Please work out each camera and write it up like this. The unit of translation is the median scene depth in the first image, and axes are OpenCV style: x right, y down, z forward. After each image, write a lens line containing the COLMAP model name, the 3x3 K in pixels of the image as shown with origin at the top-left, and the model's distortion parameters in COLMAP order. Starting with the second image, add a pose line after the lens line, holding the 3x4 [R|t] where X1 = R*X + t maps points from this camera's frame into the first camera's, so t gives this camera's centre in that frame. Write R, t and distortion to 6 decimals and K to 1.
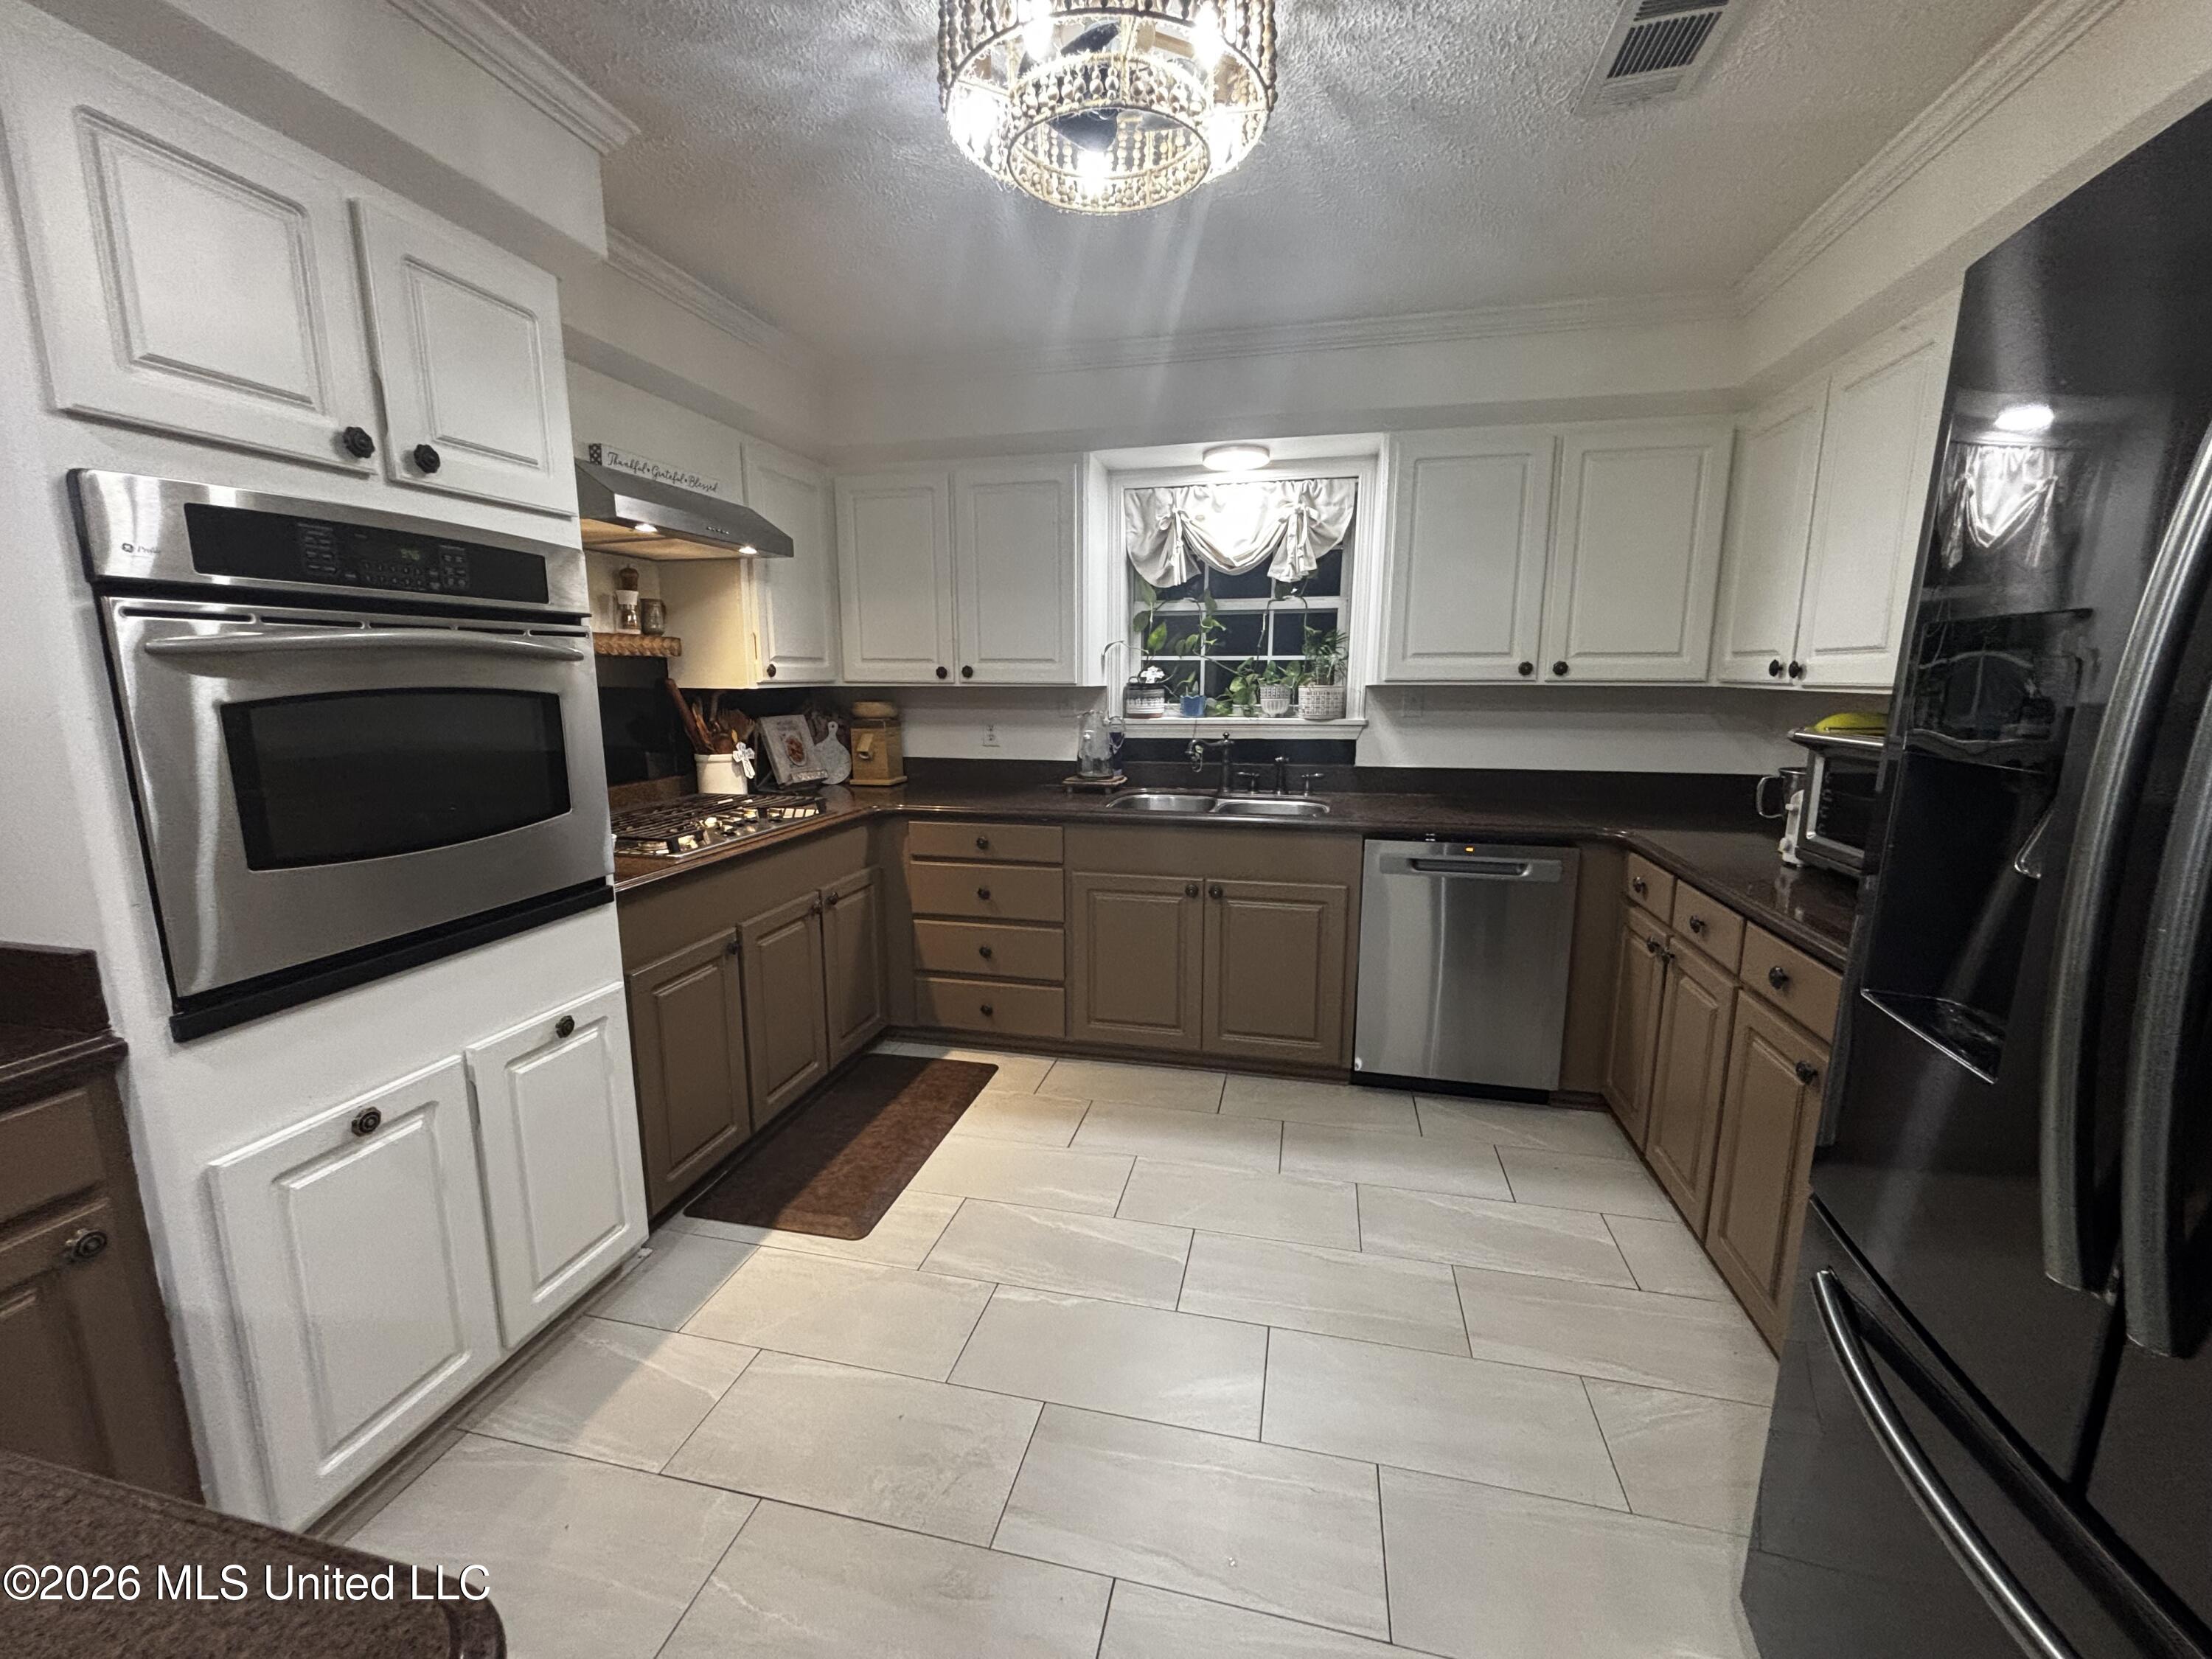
lens RADIAL K [[889.5, 0, 1099.6], [0, 889.5, 824.8], [0, 0, 1]] dist [0.001244, -0.000157]
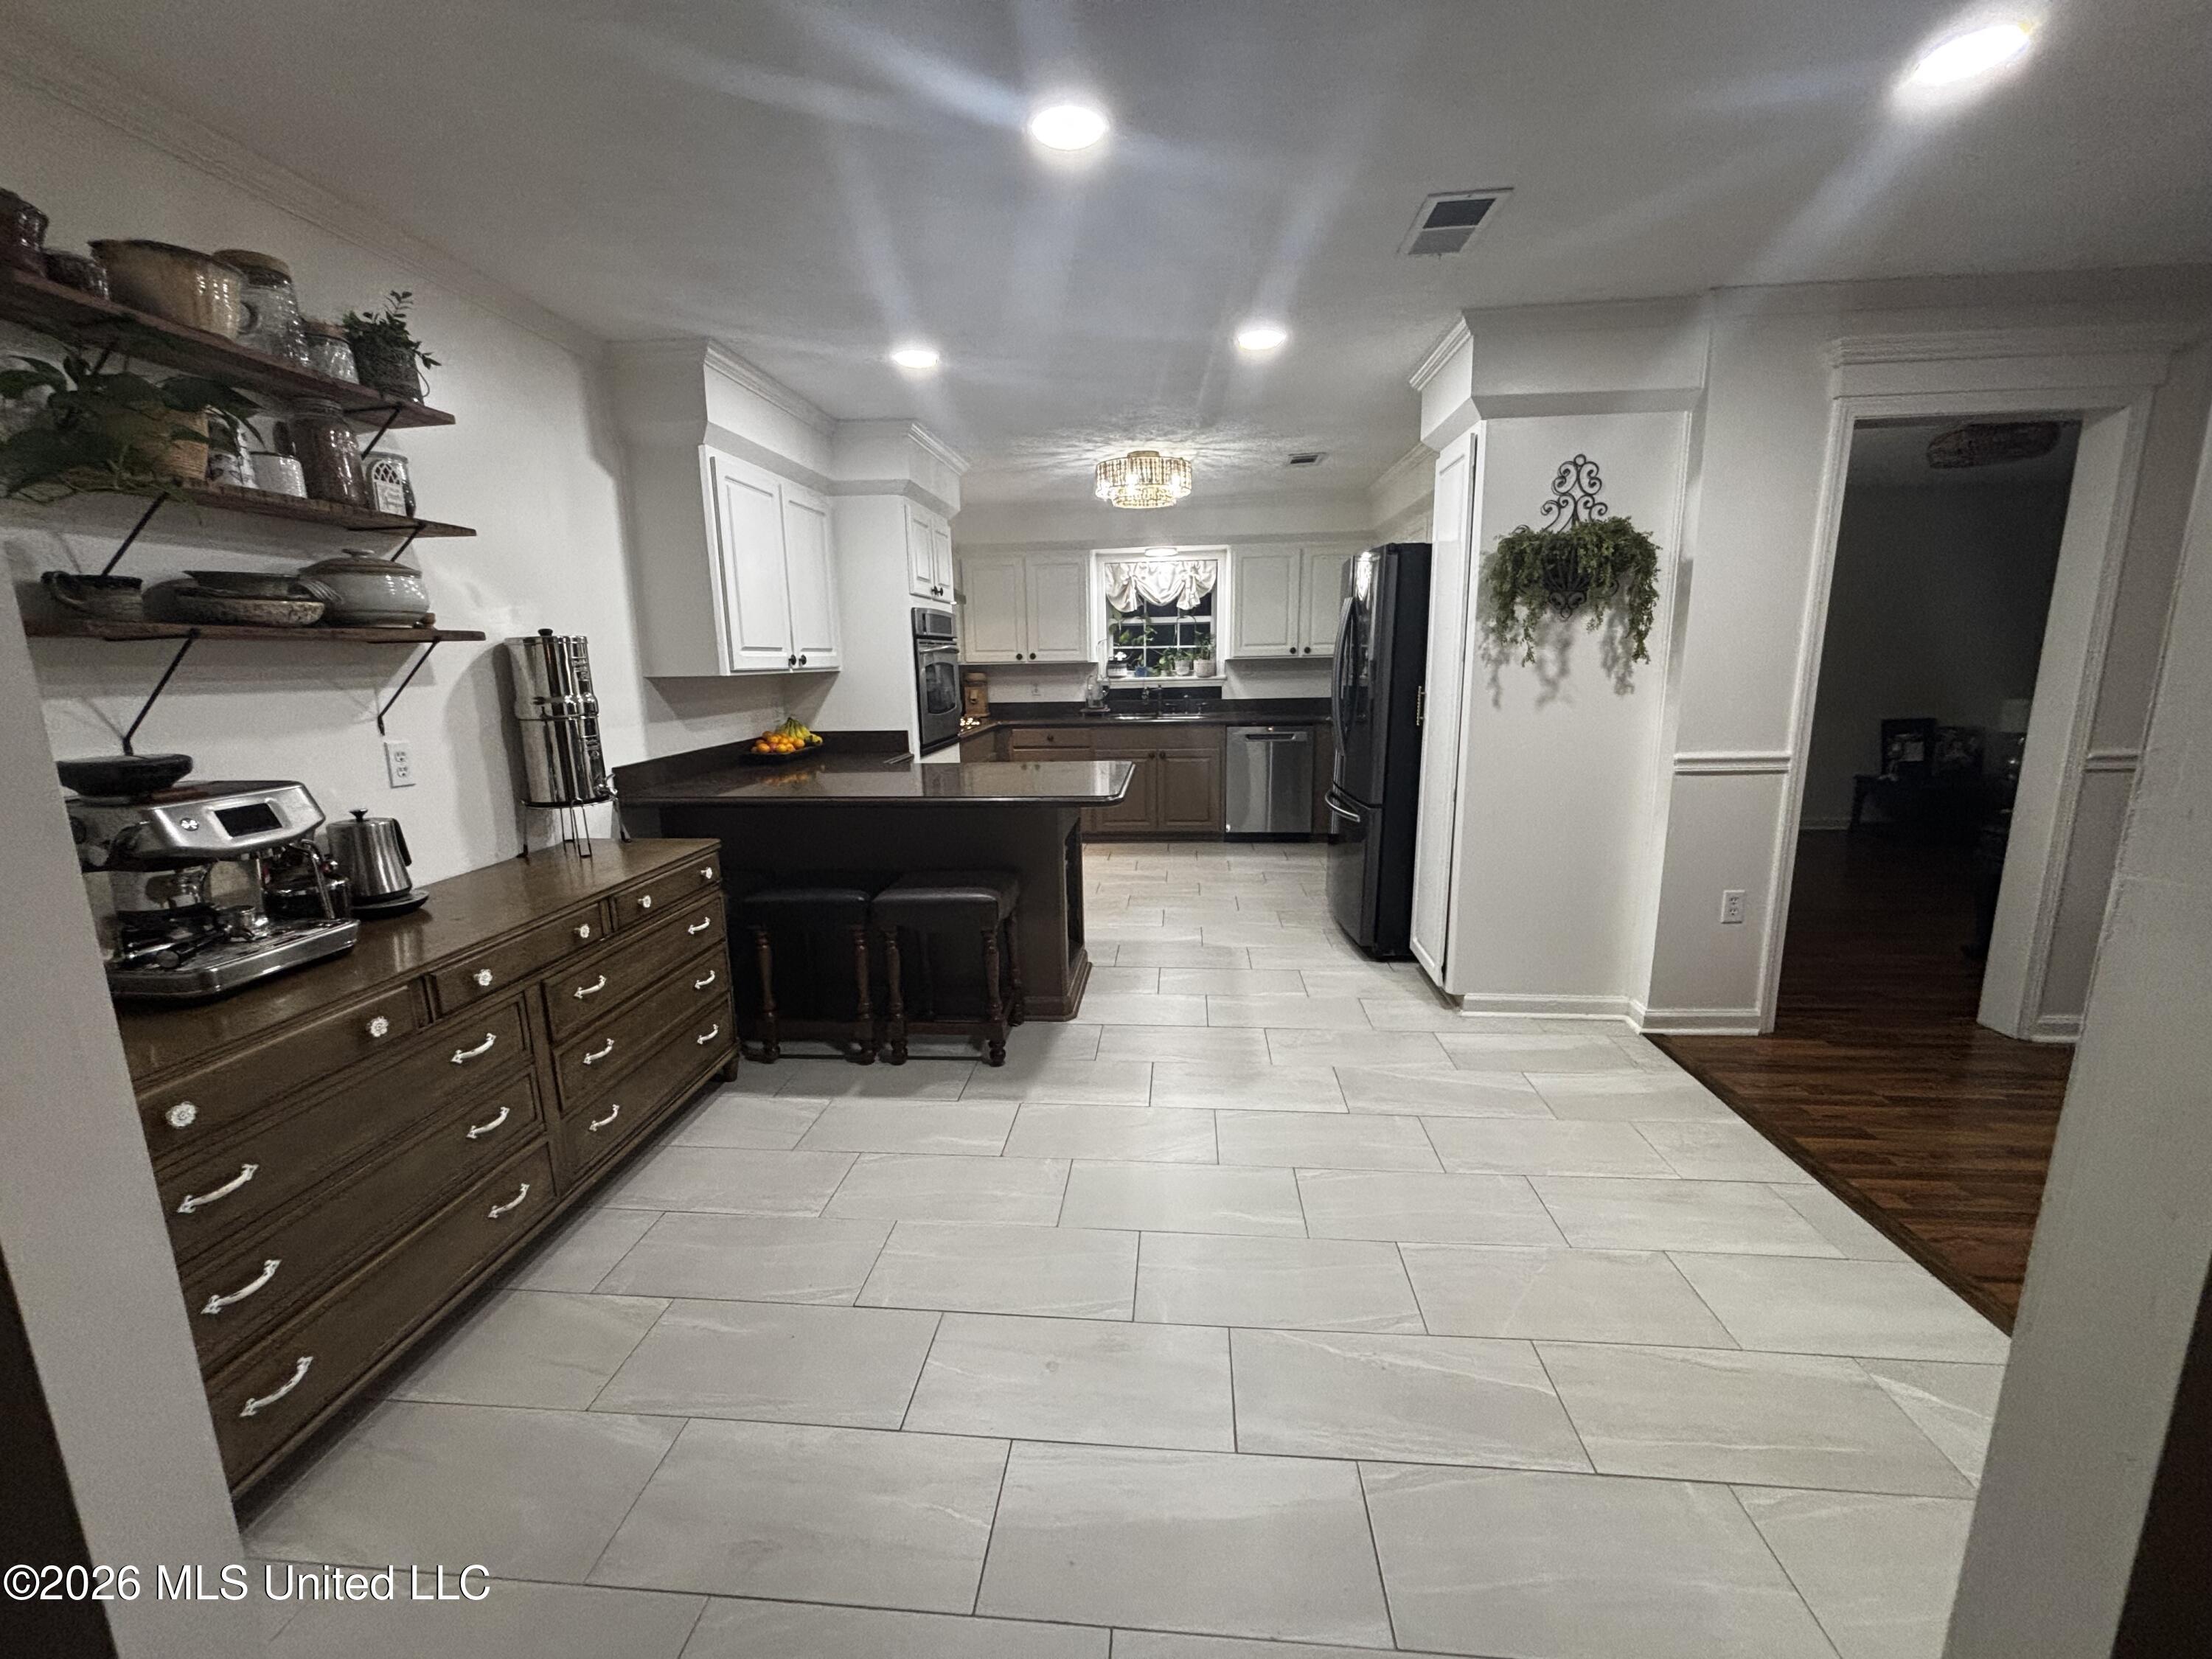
lens RADIAL K [[889.5, 0, 1106.4], [0, 889.5, 838.3], [0, 0, 1]] dist [0.001244, -0.000157]
pose [[0.987915, -0.047036, 0.147687, -0.293810], [0.042331, 0.998496, 0.034839, 0.171854], [-0.149103, -0.028167, 0.988420, -0.999861]]
